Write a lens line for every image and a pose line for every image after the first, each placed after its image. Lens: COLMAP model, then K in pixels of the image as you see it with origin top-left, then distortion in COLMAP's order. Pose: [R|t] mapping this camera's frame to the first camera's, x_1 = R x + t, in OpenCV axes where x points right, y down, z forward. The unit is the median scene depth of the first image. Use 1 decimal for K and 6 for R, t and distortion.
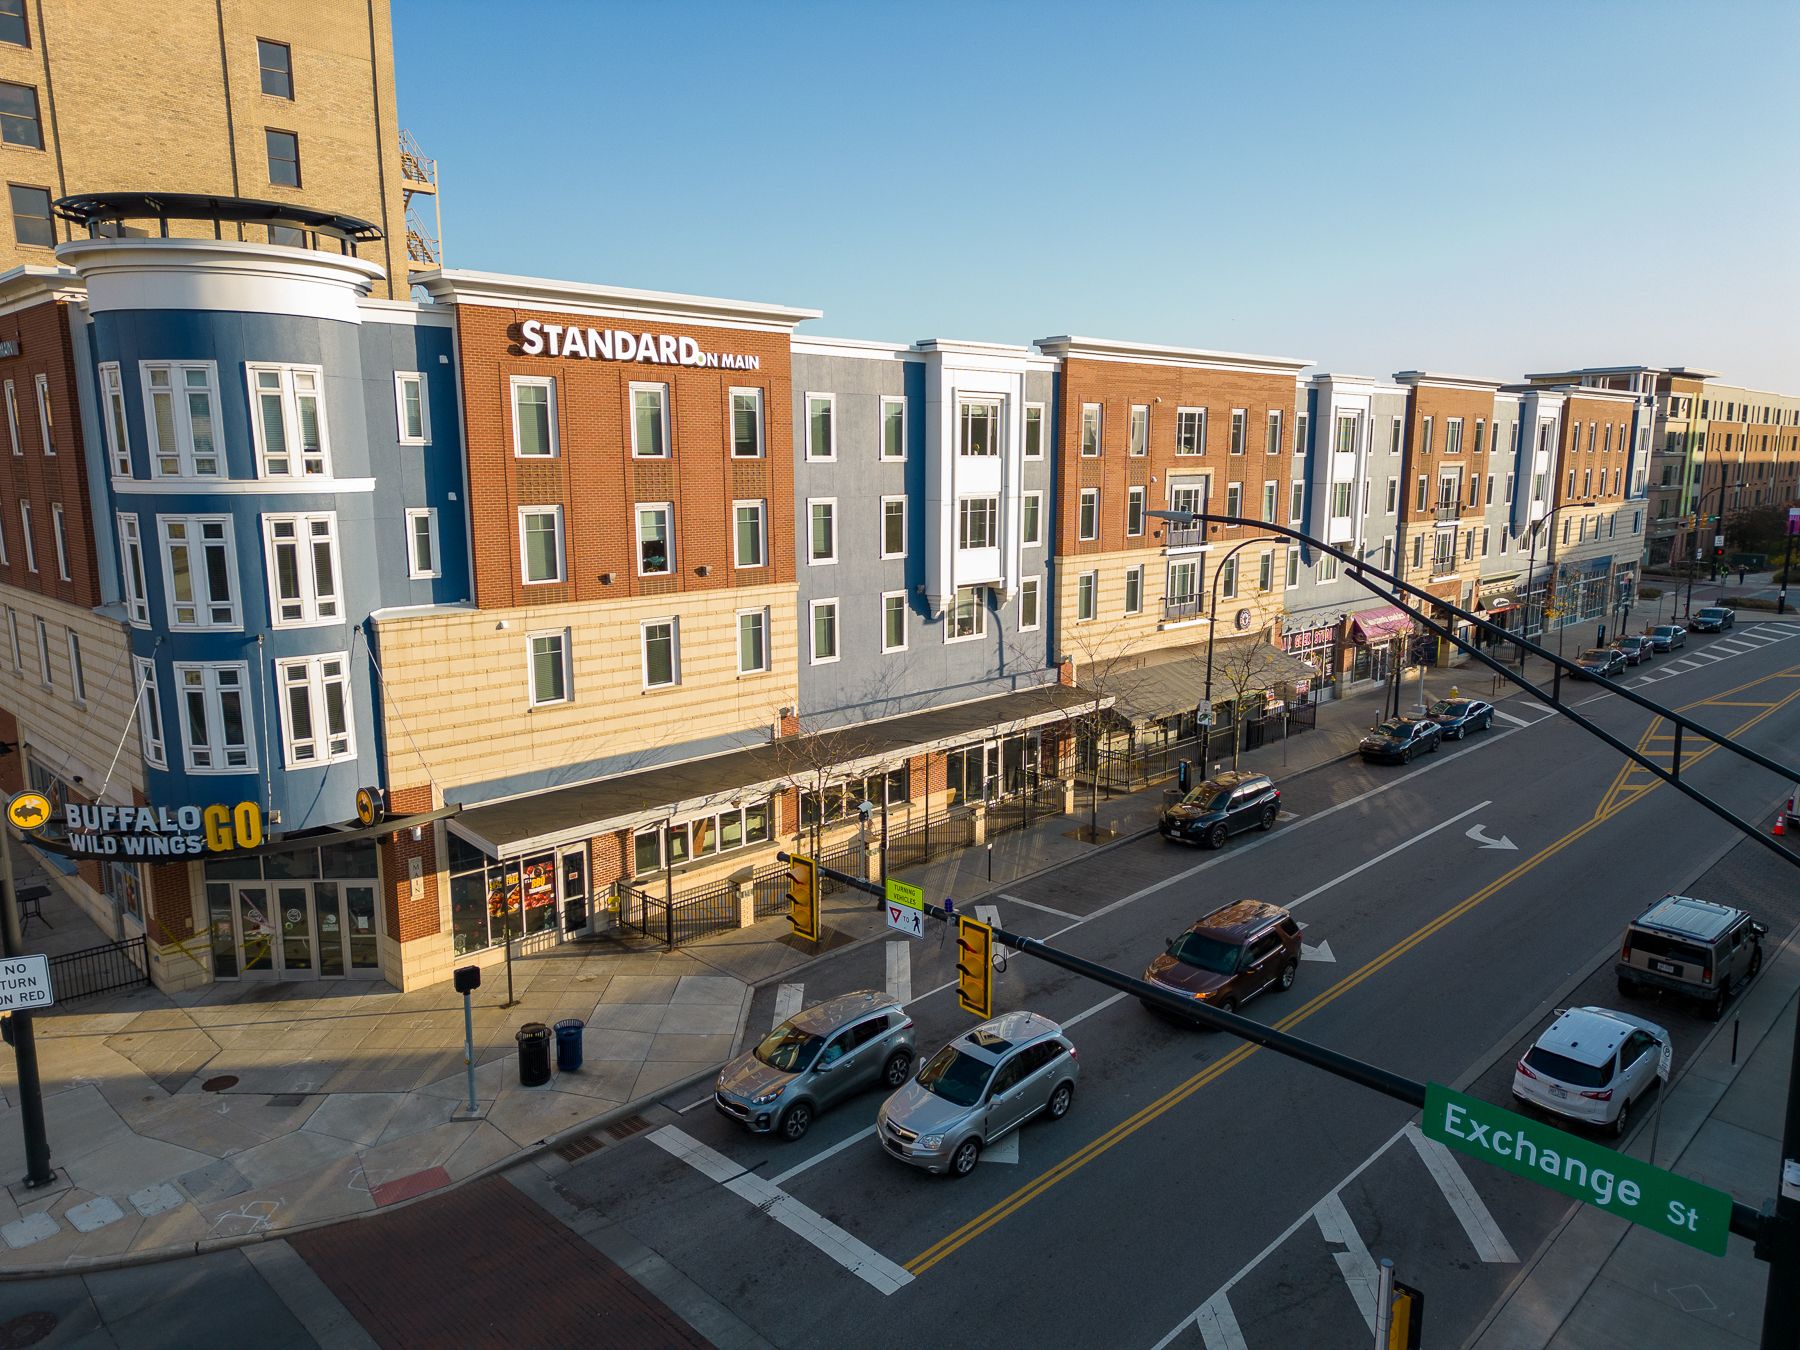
lens RADIAL K [[1257.2, 0, 903.7], [0, 1257.2, 671.8], [0, 0, 1]] dist [0.105800, -0.004288]
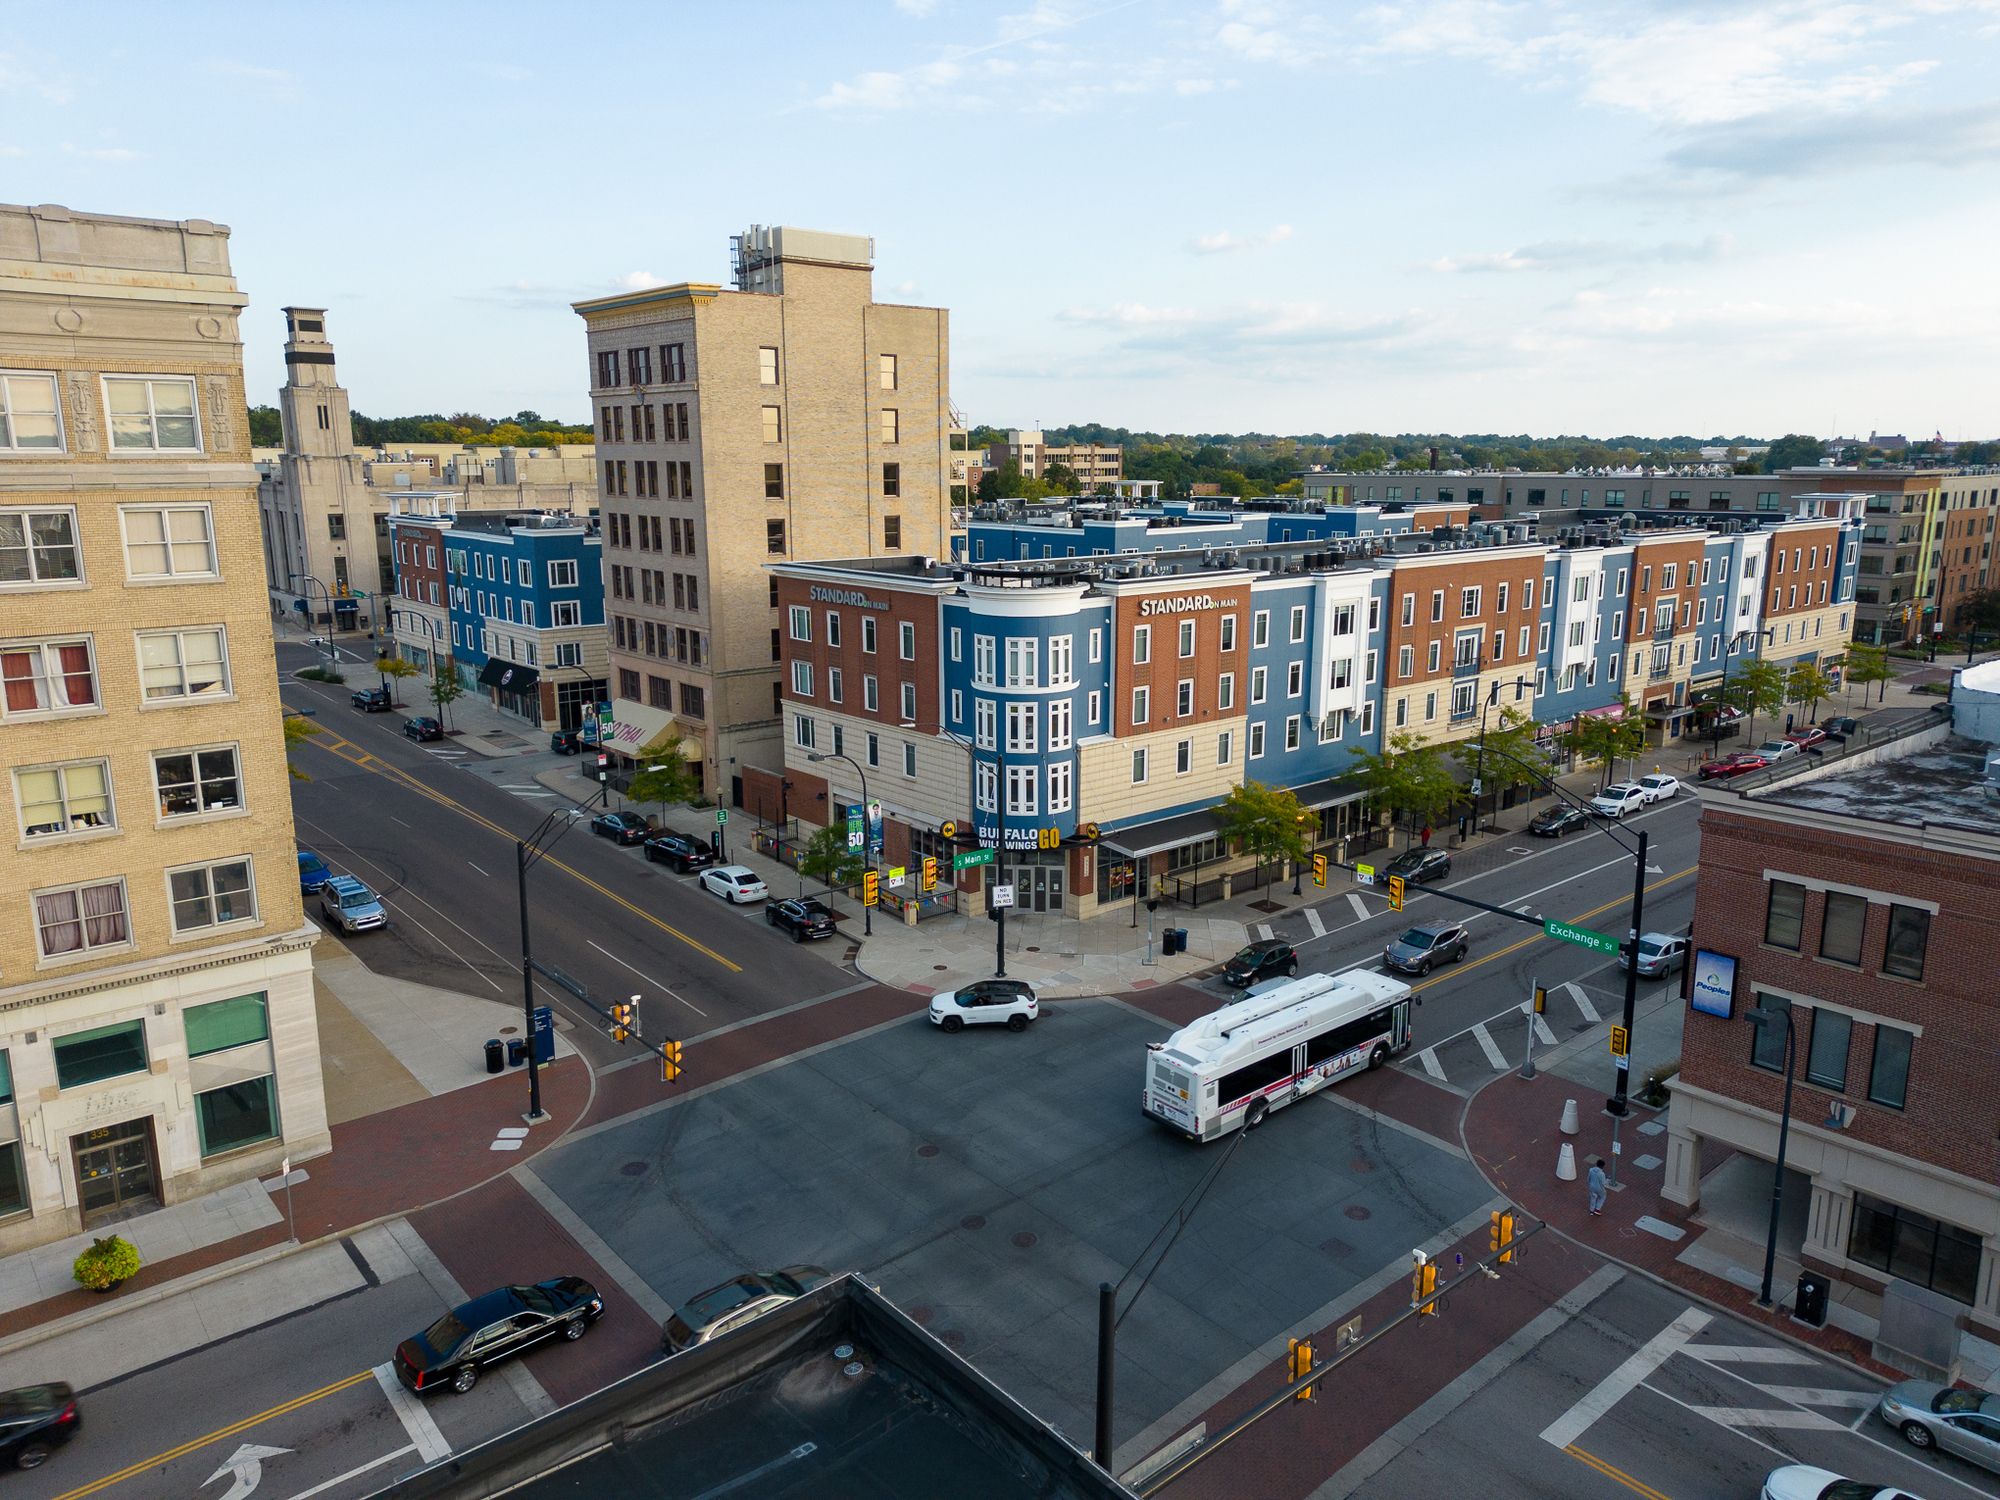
lens RADIAL K [[1396.9, 0, 1002.3], [0, 1396.9, 746.6], [0, 0, 1]] dist [0.105800, -0.004288]
pose [[0.996566, 0.019781, -0.080402, -0.288893], [-0.016576, 0.999048, 0.040343, -0.107495], [0.081123, -0.038872, 0.995946, -1.106022]]
